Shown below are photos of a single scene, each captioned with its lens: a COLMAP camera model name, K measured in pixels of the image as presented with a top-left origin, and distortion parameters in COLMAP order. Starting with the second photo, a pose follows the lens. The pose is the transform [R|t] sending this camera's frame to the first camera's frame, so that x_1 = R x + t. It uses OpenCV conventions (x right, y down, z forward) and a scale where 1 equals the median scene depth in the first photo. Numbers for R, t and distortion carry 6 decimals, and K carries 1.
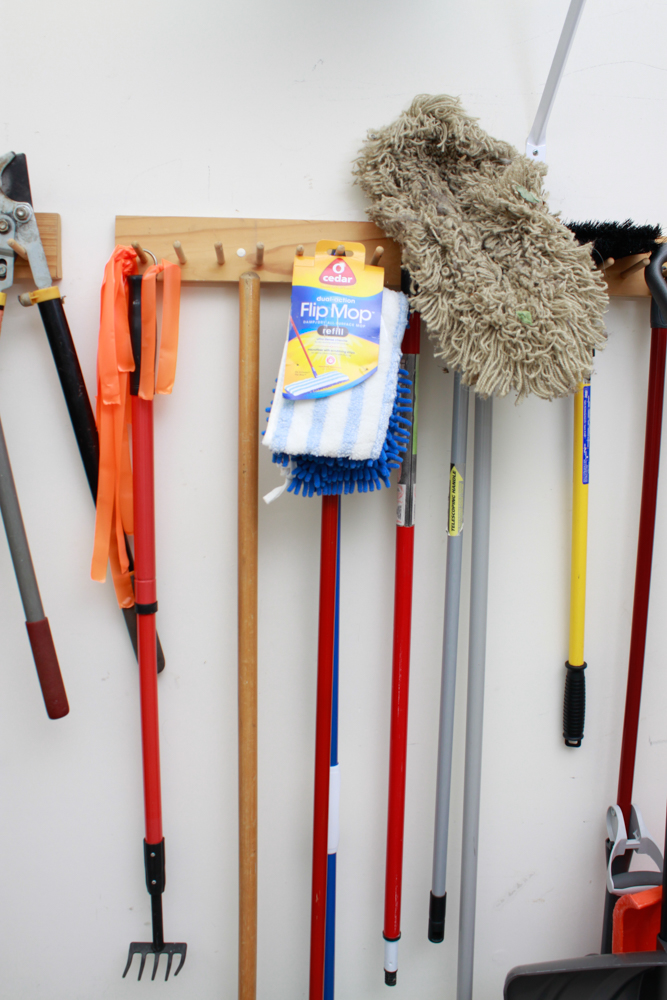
lens RADIAL K [[884.5, 0, 333.5], [0, 884.5, 500.0], [0, 0, 1]] dist [-0.168815, 0.177097]
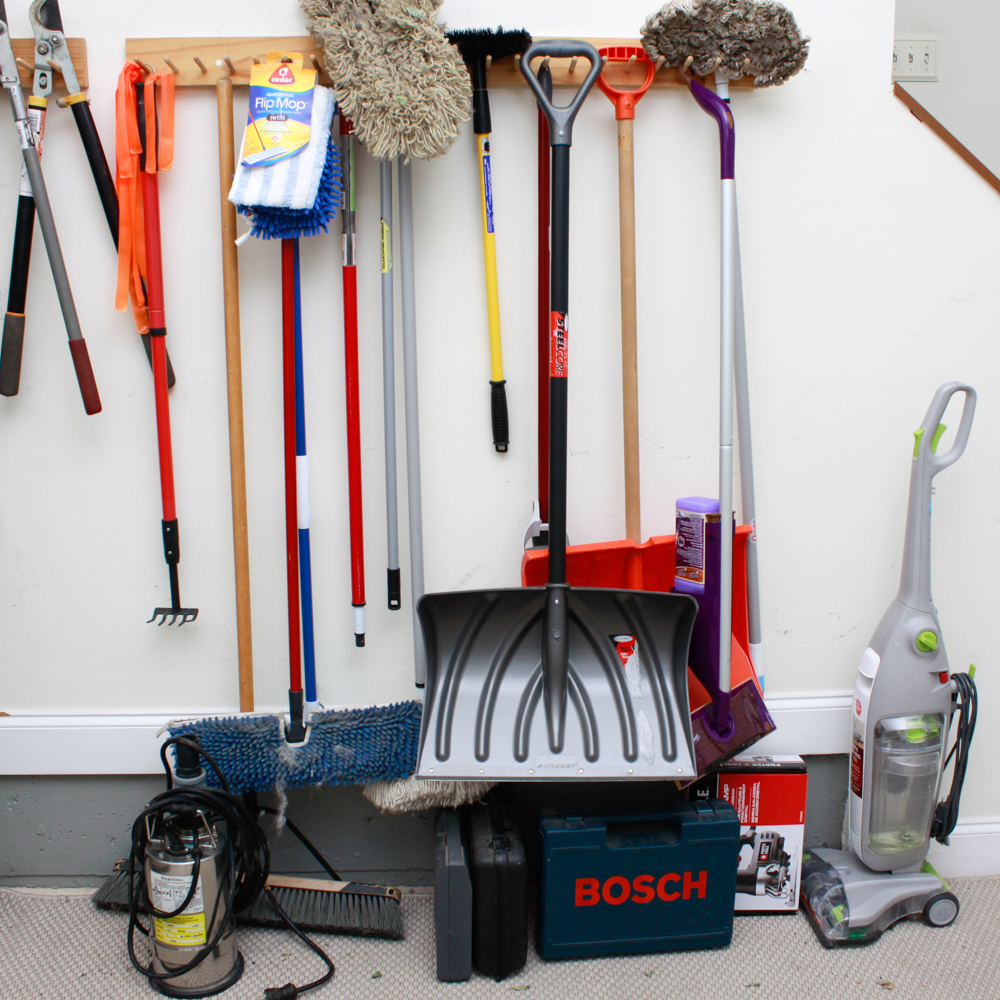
lens RADIAL K [[1241.9, 0, 500.0], [0, 1241.9, 500.0], [0, 0, 1]] dist [-0.183366, 0.209395]
pose [[0.998970, -0.010657, -0.044108, 0.418827], [0.013652, 0.997581, 0.068163, 0.278532], [0.043275, -0.068695, 0.996699, -0.923640]]
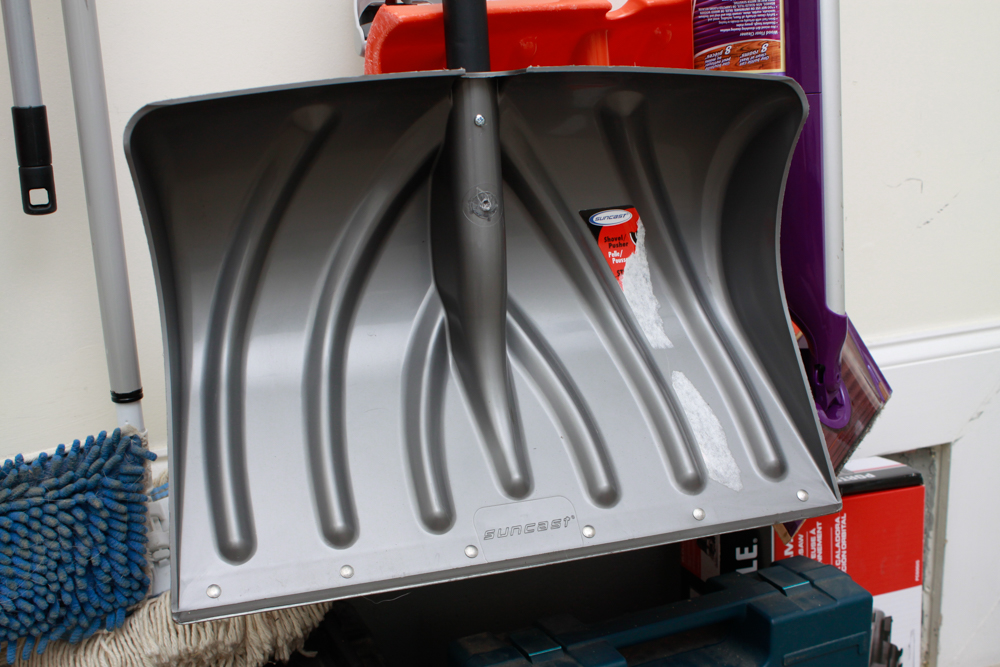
lens RADIAL K [[1283.1, 0, 485.3], [0, 1283.1, 347.5], [0, 0, 1]] dist [-0.052094, 0.007320]
pose [[0.956041, -0.117471, 0.268673, 0.188732], [0.087022, 0.988634, 0.122599, 0.617675], [-0.280021, -0.093829, 0.955397, 0.238404]]
